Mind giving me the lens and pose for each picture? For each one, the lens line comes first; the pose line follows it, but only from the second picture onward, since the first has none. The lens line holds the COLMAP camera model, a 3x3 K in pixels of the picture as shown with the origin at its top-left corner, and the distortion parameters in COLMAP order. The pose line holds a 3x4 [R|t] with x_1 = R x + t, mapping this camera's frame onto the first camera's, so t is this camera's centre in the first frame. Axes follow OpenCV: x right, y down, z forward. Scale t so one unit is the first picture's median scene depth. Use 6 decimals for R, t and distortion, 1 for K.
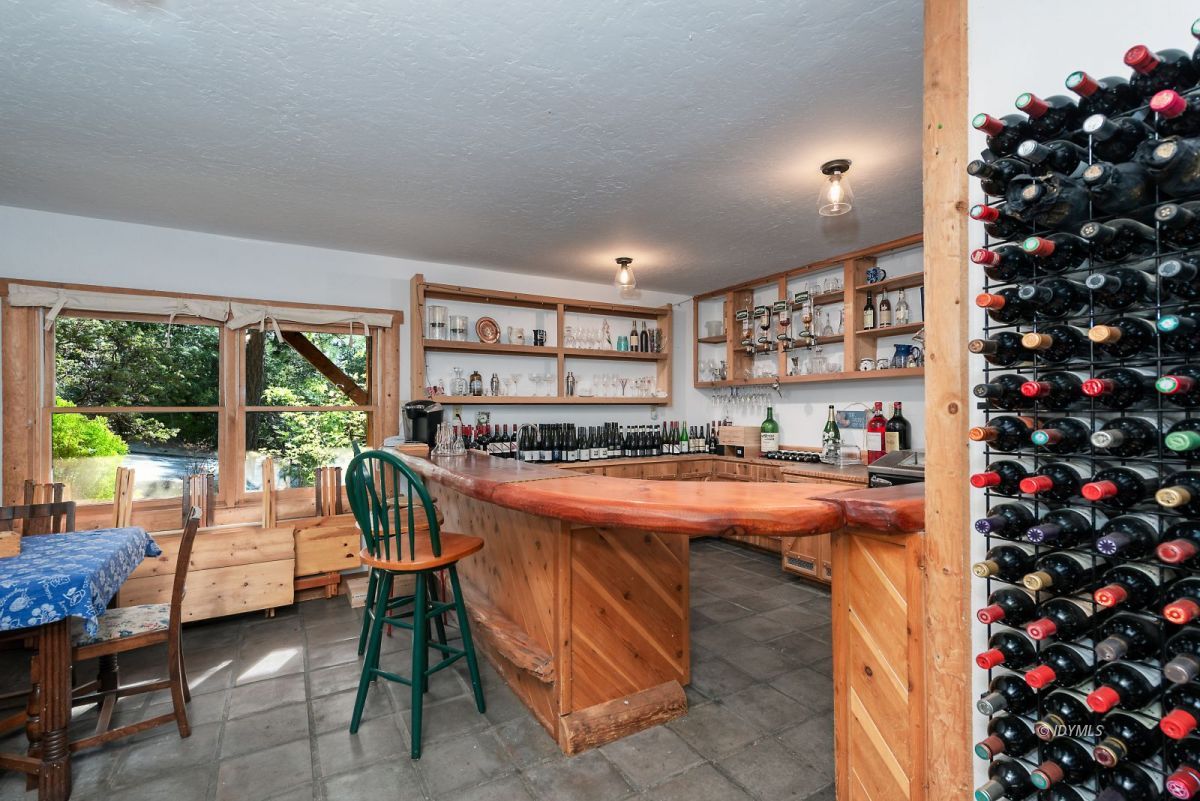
lens RADIAL K [[542.7, 0, 606.2], [0, 542.7, 406.8], [0, 0, 1]] dist [0.007640, -0.001469]
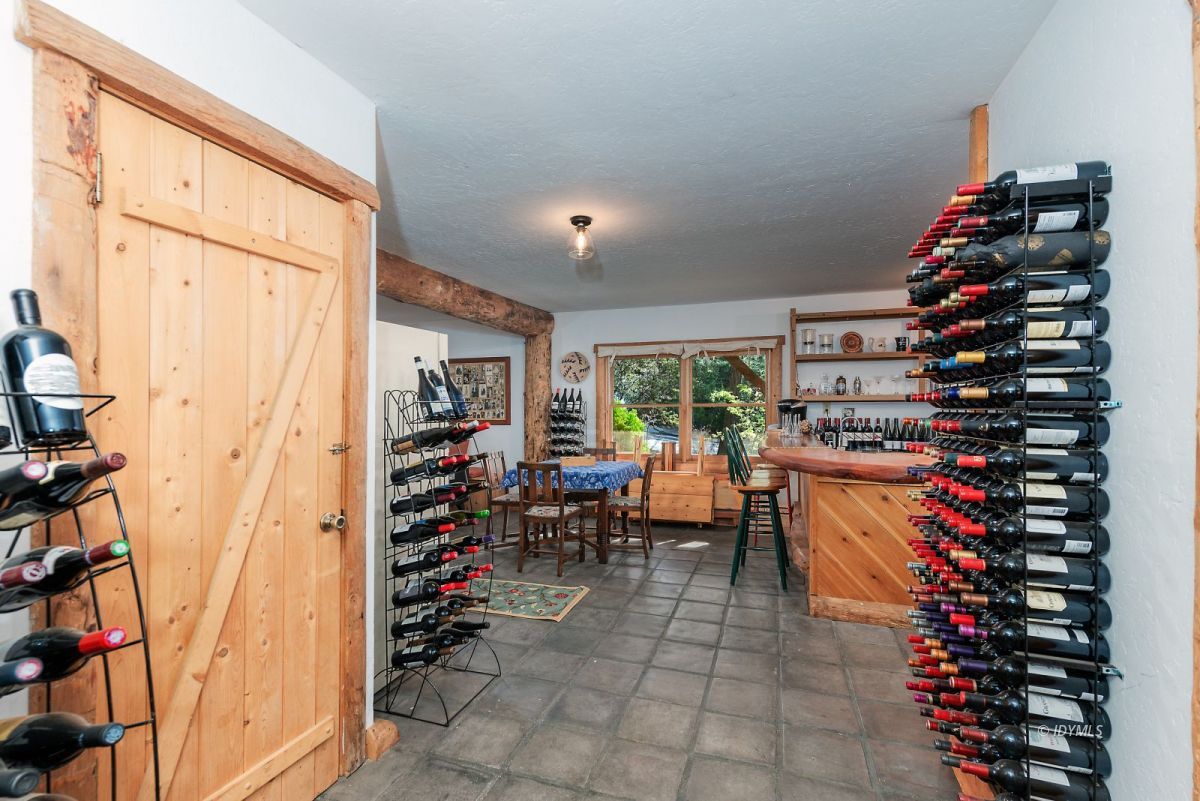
lens RADIAL K [[542.7, 0, 600.9], [0, 542.7, 403.0], [0, 0, 1]] dist [0.007640, -0.001469]
pose [[0.652040, -0.003090, -0.758178, 0.432013], [0.004373, 0.999990, -0.000314, -0.004221], [0.758172, -0.003110, 0.652048, -0.310616]]
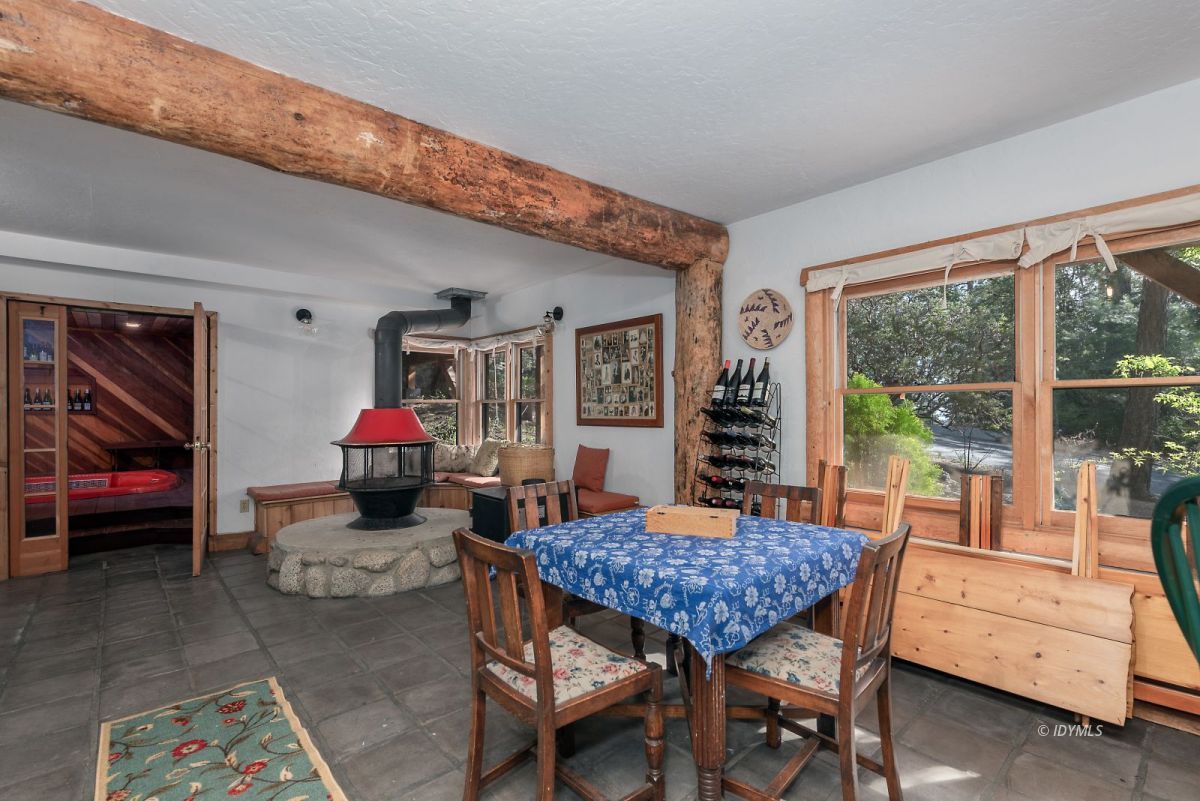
lens RADIAL K [[542.7, 0, 604.6], [0, 542.7, 409.5], [0, 0, 1]] dist [0.007640, -0.001469]
pose [[0.187223, 0.004833, -0.982306, -0.114293], [0.011848, 0.999904, 0.007178, 0.022926], [0.982246, -0.012982, 0.187147, 0.345977]]
